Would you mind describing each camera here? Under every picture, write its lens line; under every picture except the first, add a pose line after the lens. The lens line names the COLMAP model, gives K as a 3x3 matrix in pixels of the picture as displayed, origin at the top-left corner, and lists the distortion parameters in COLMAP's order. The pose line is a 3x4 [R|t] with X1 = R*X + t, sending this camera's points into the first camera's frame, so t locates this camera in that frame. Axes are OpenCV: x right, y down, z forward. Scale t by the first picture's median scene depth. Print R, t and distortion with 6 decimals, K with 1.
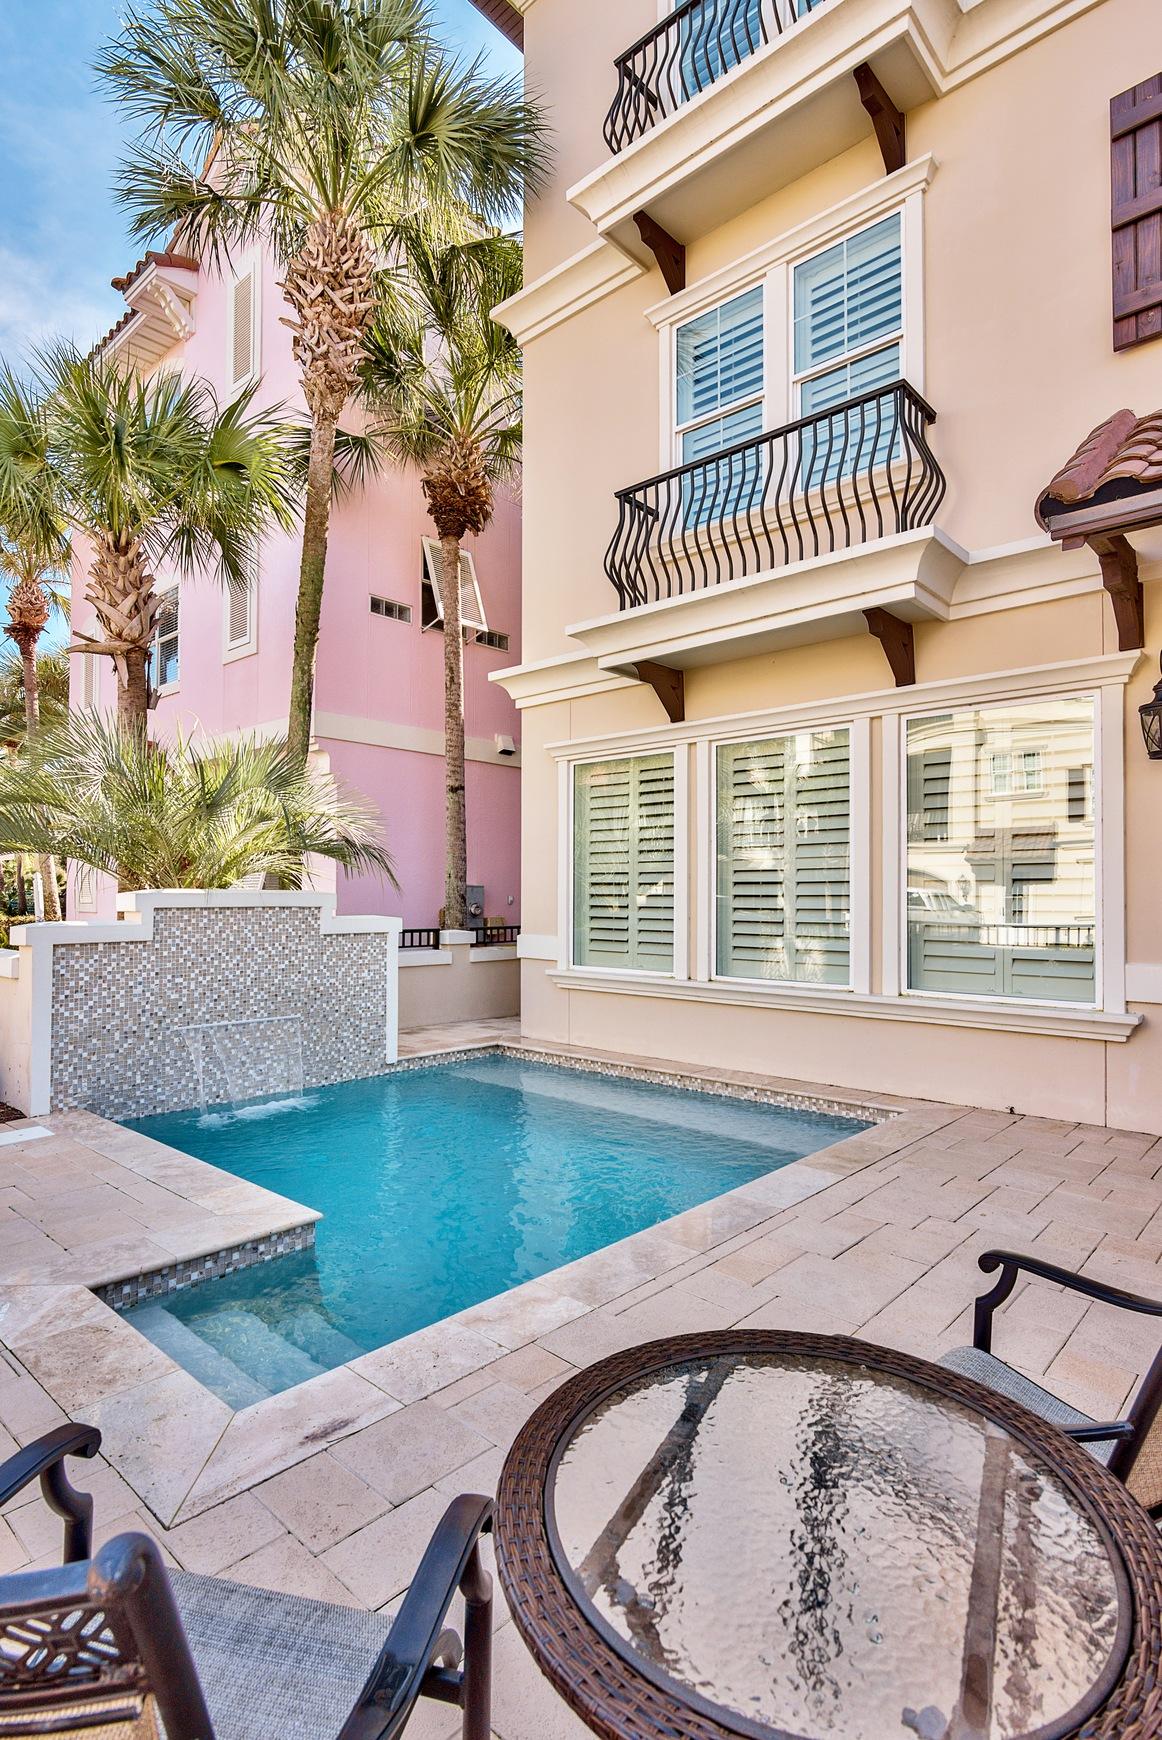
lens RADIAL K [[849.6, 0, 579.6], [0, 849.6, 873.0], [0, 0, 1]] dist [-0.001498, -0.001068]
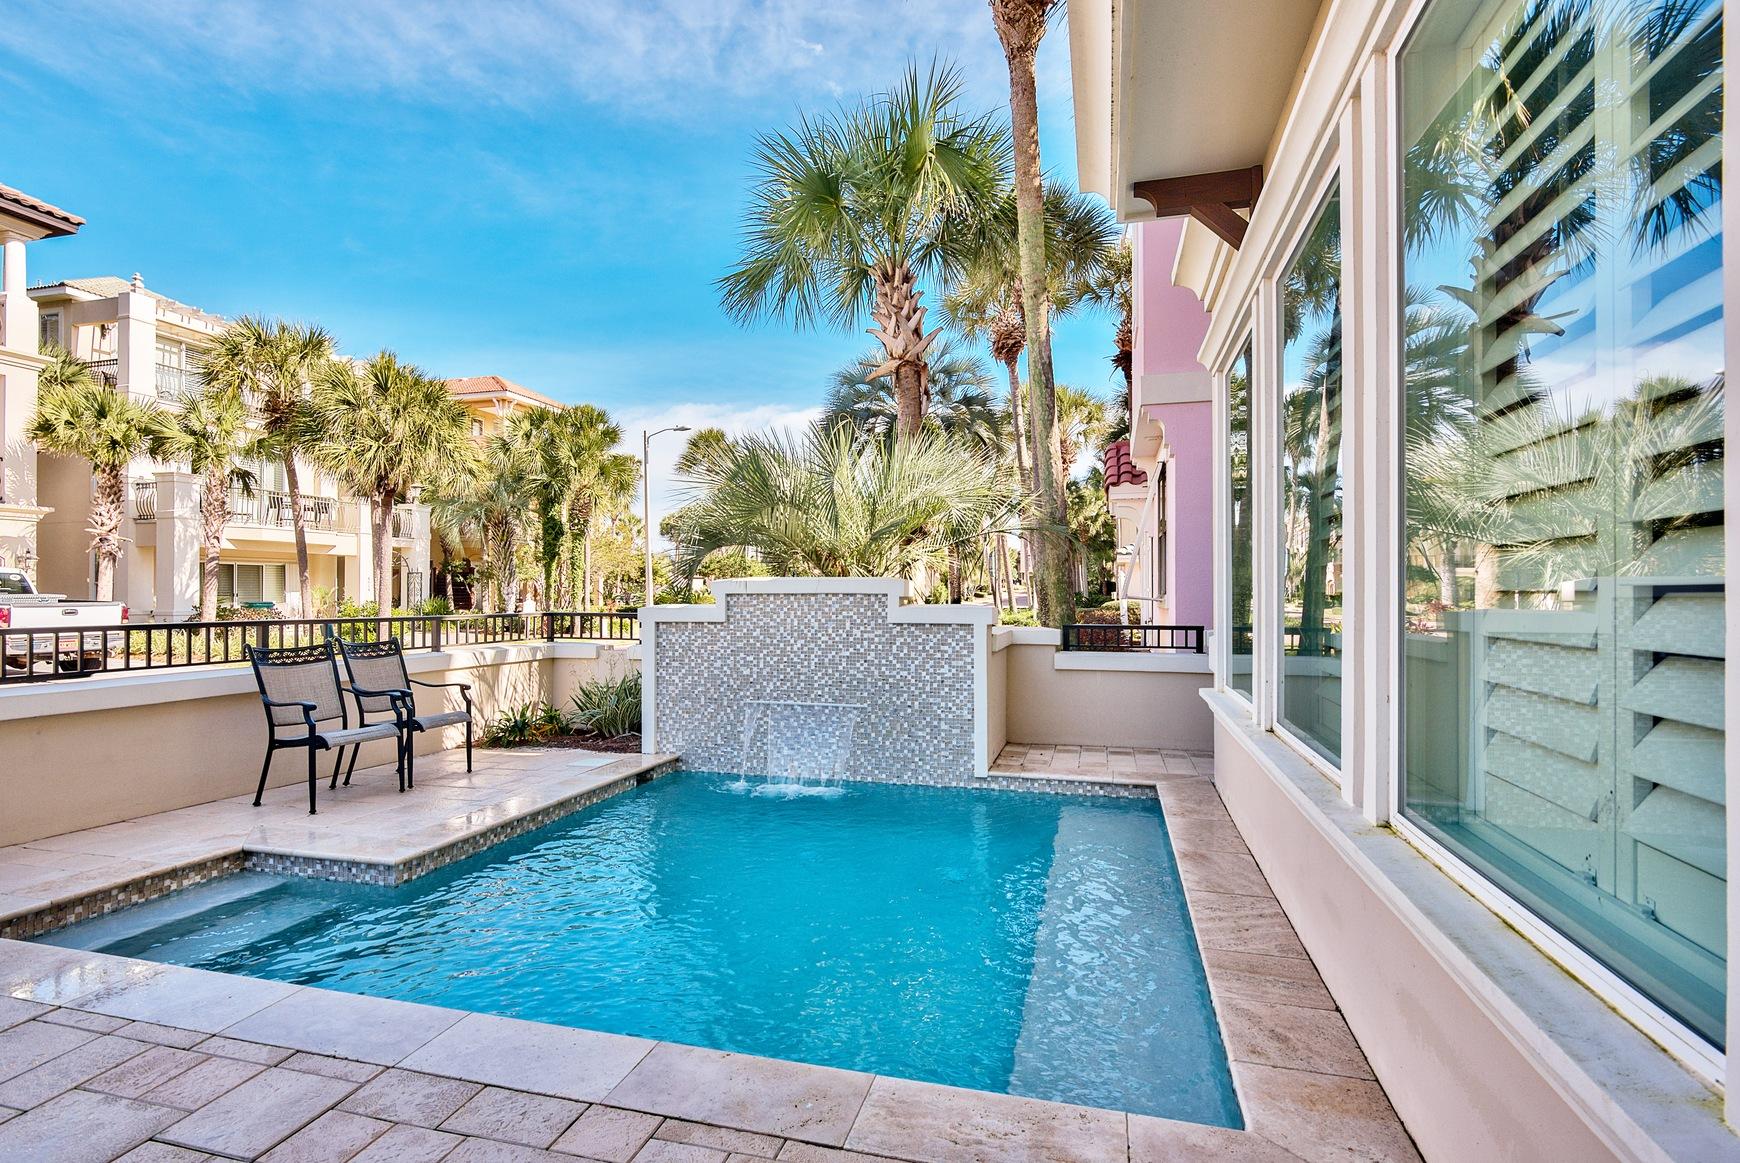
lens RADIAL K [[849.6, 0, 879.5], [0, 849.6, 582.5], [0, 0, 1]] dist [-0.001498, -0.001068]
pose [[0.463093, -0.008795, -0.886266, 0.570662], [0.028392, 0.999585, 0.004916, 0.024305], [0.885855, -0.027440, 0.463151, 0.603808]]
